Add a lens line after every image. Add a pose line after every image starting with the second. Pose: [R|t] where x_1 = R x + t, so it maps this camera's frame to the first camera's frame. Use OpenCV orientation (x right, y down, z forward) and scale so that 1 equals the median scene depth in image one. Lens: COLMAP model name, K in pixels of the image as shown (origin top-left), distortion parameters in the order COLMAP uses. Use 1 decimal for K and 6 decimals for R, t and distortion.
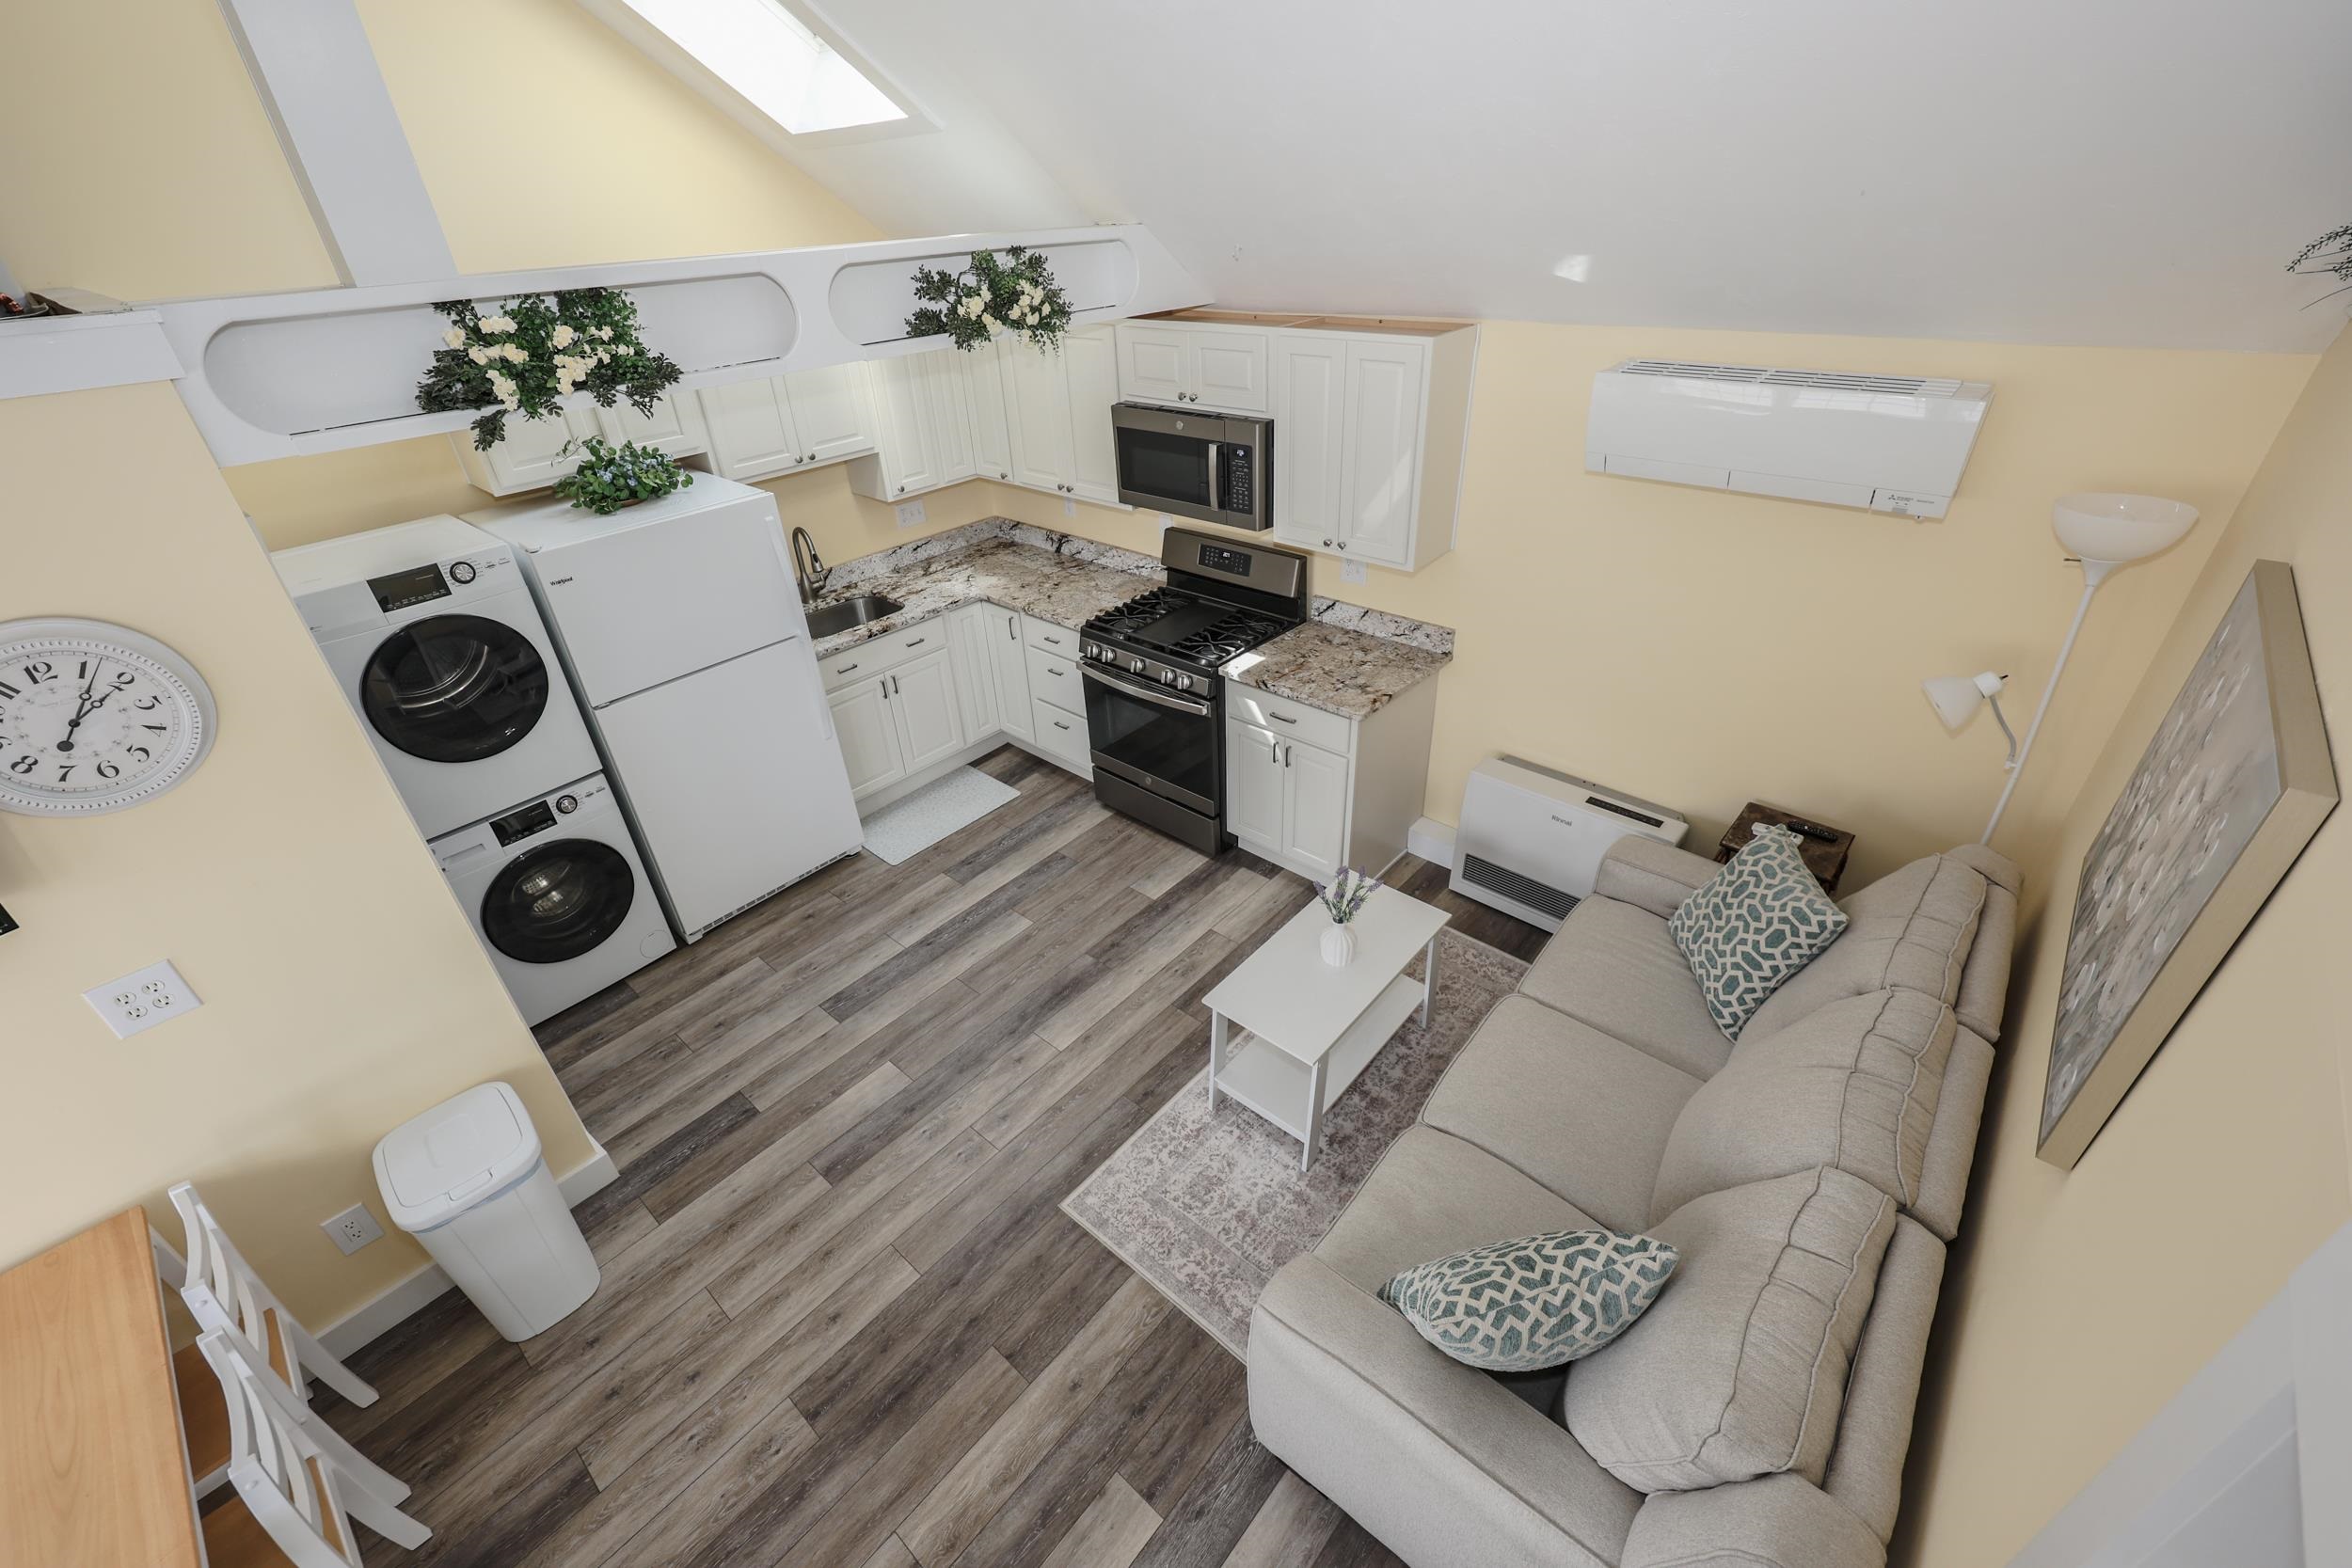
lens RADIAL K [[963.4, 0, 1167.9], [0, 963.4, 781.9], [0, 0, 1]] dist [0.000203, 0.000224]
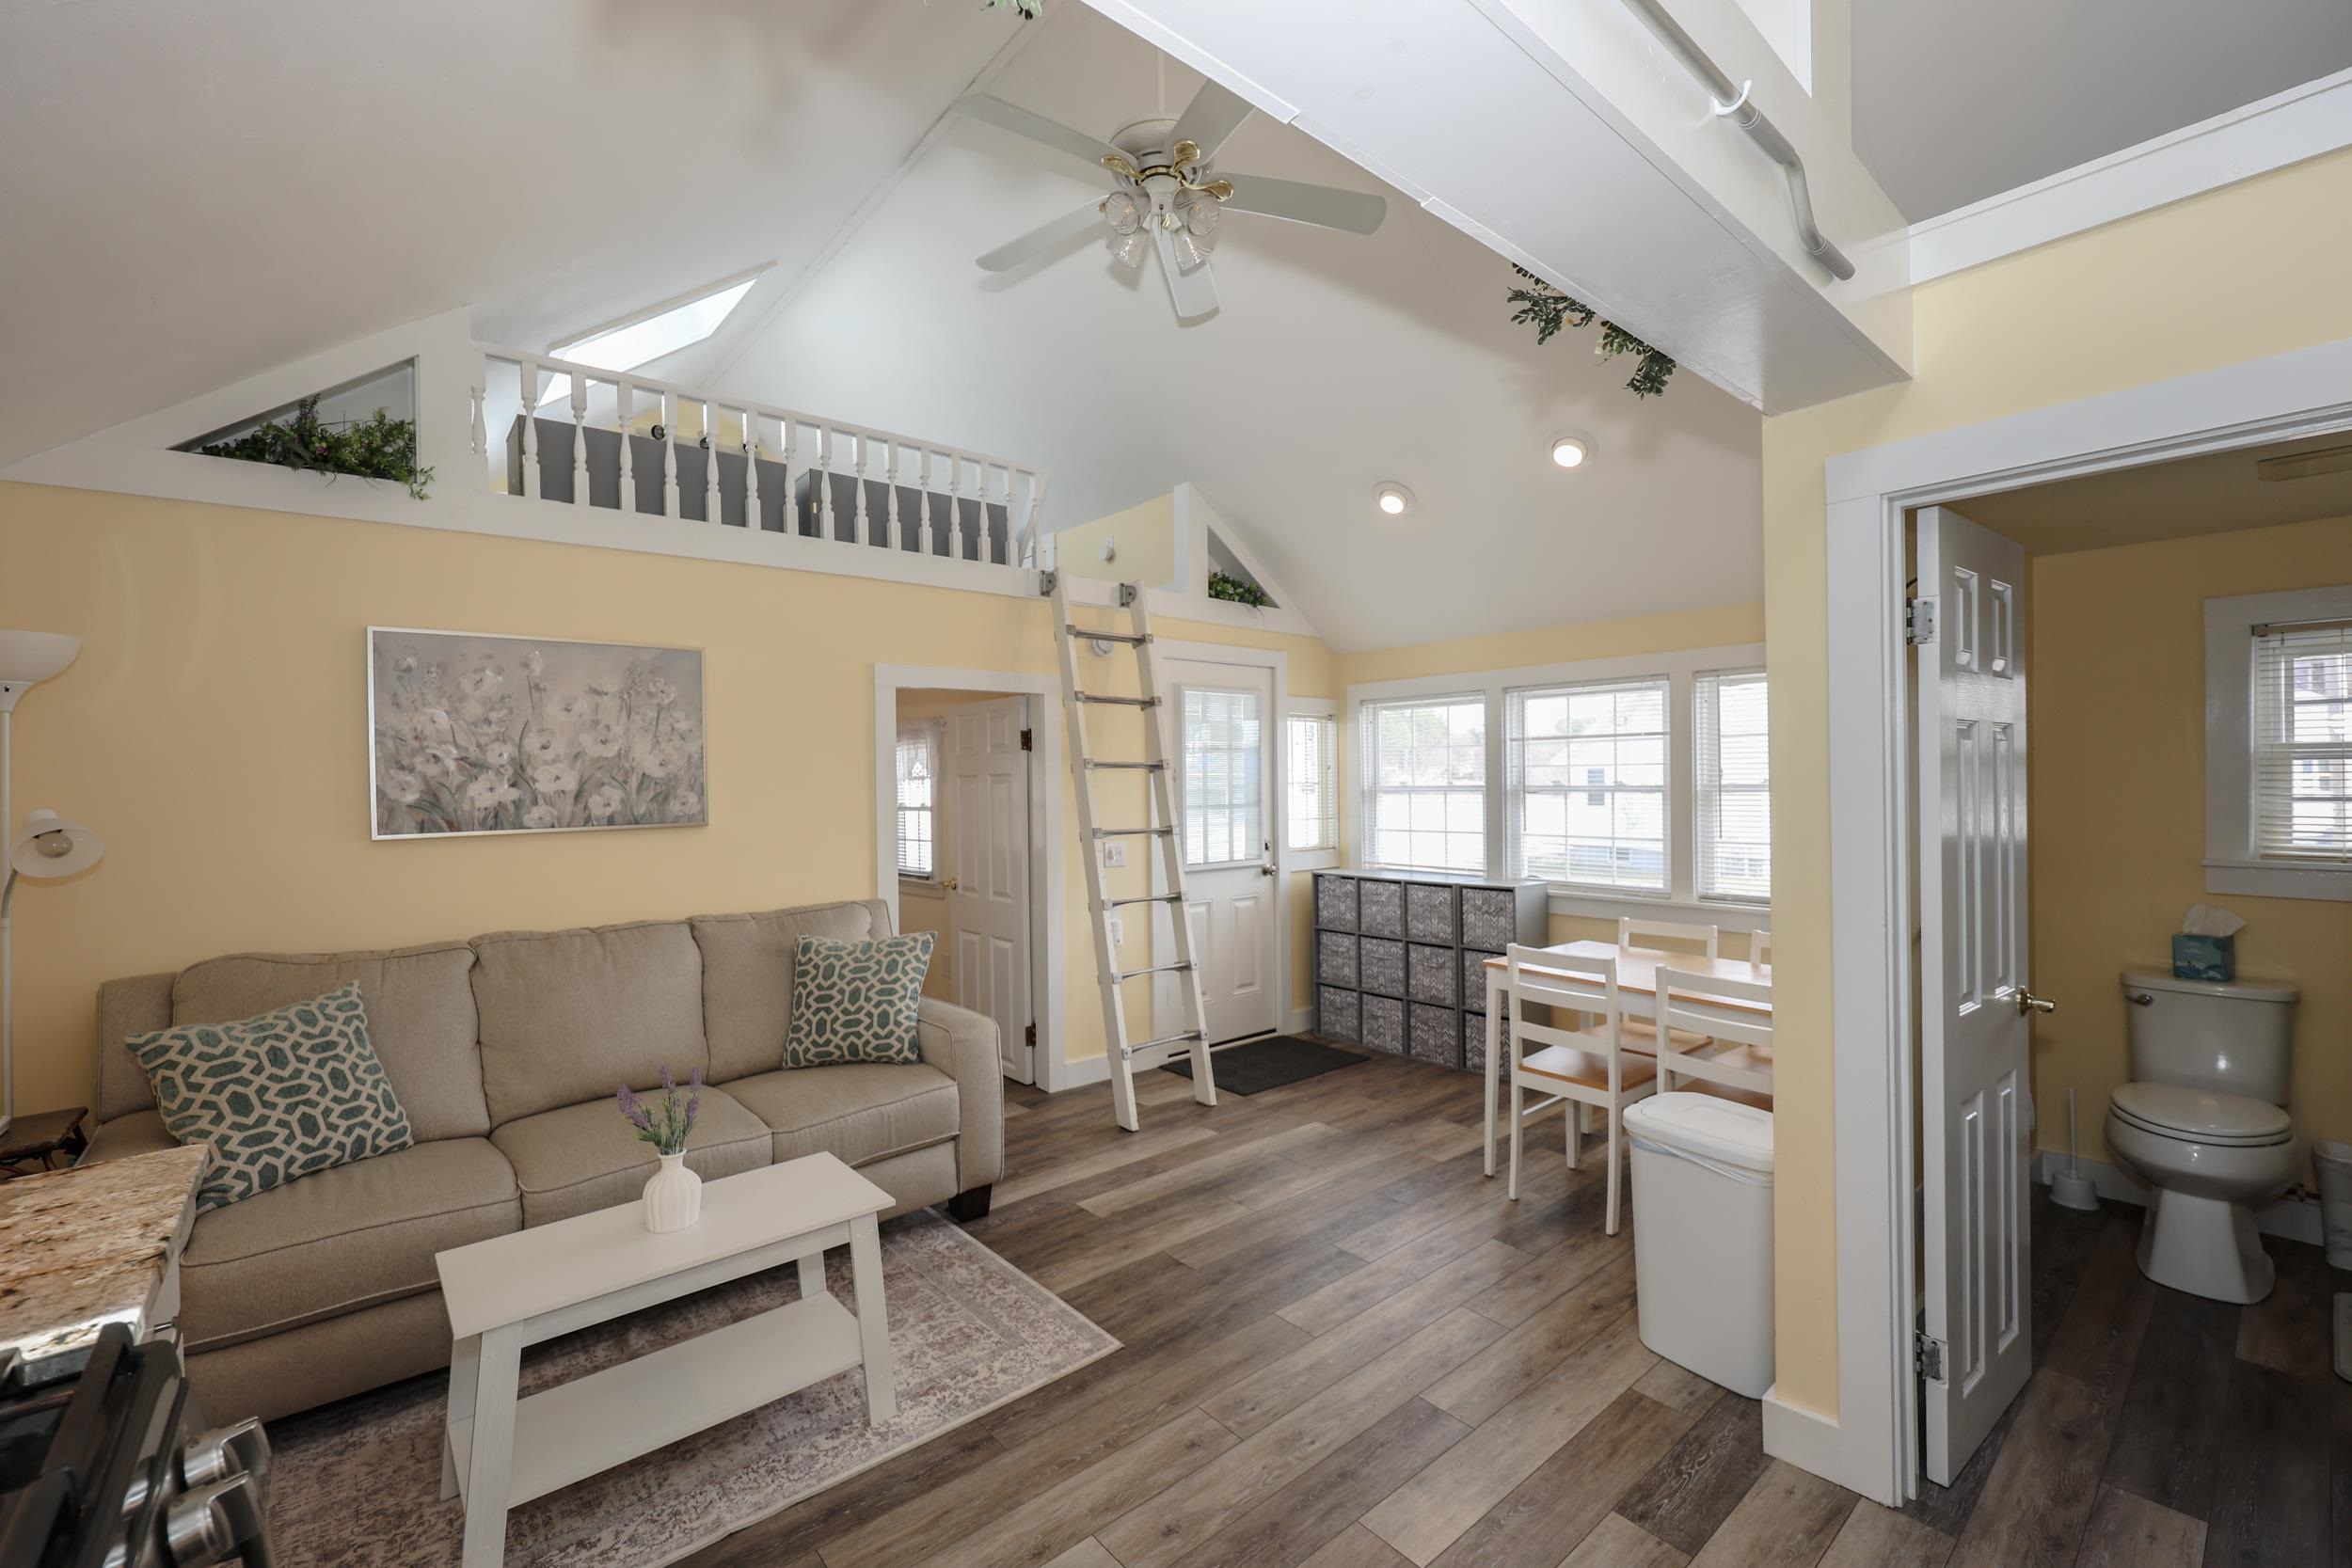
lens RADIAL K [[985.0, 0, 1162.8], [0, 985.0, 778.0], [0, 0, 1]] dist [-0.000502, -0.000048]
pose [[-0.987409, 0.058628, 0.146924, -0.248454], [0.127249, 0.846144, 0.517541, -0.349327], [-0.093977, 0.529720, -0.842950, 1.195899]]
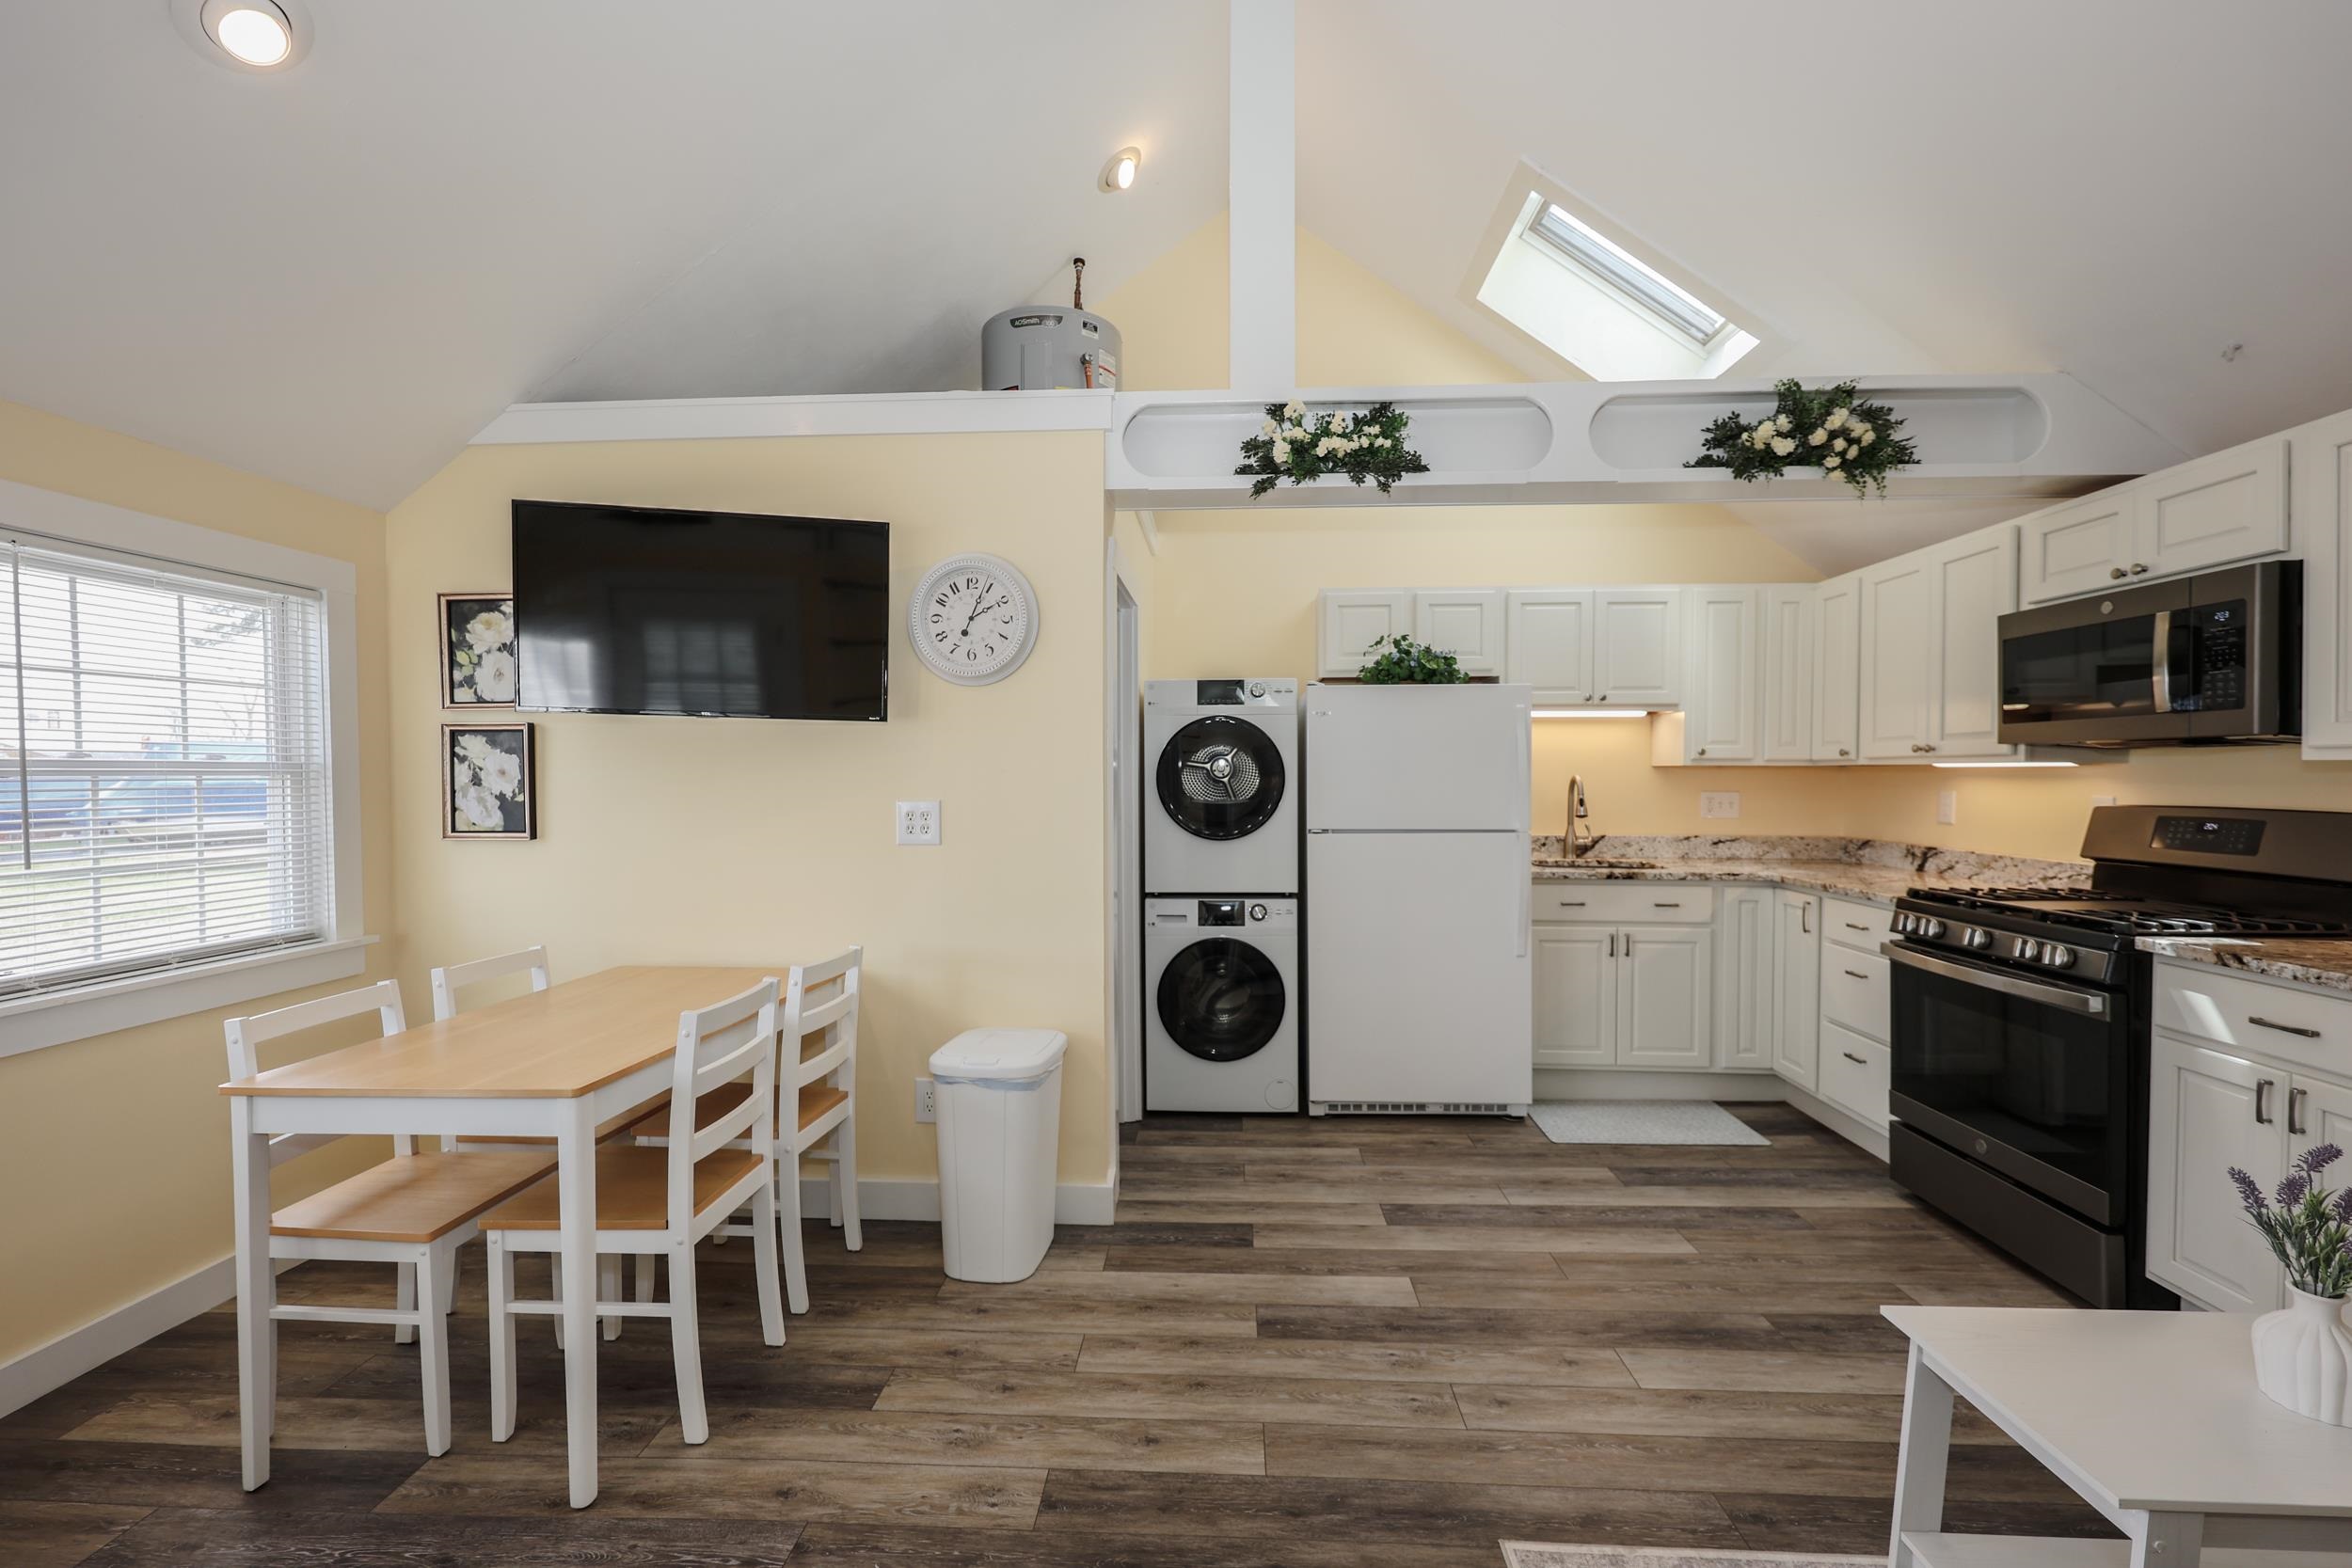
lens RADIAL K [[955.3, 0, 1178.3], [0, 955.3, 793.2], [0, 0, 1]] dist [0.000558, 0.000212]
pose [[0.621086, 0.061188, -0.781351, 0.153536], [-0.433875, 0.857088, -0.277763, 0.243420], [0.652691, 0.511523, 0.558873, 0.263992]]
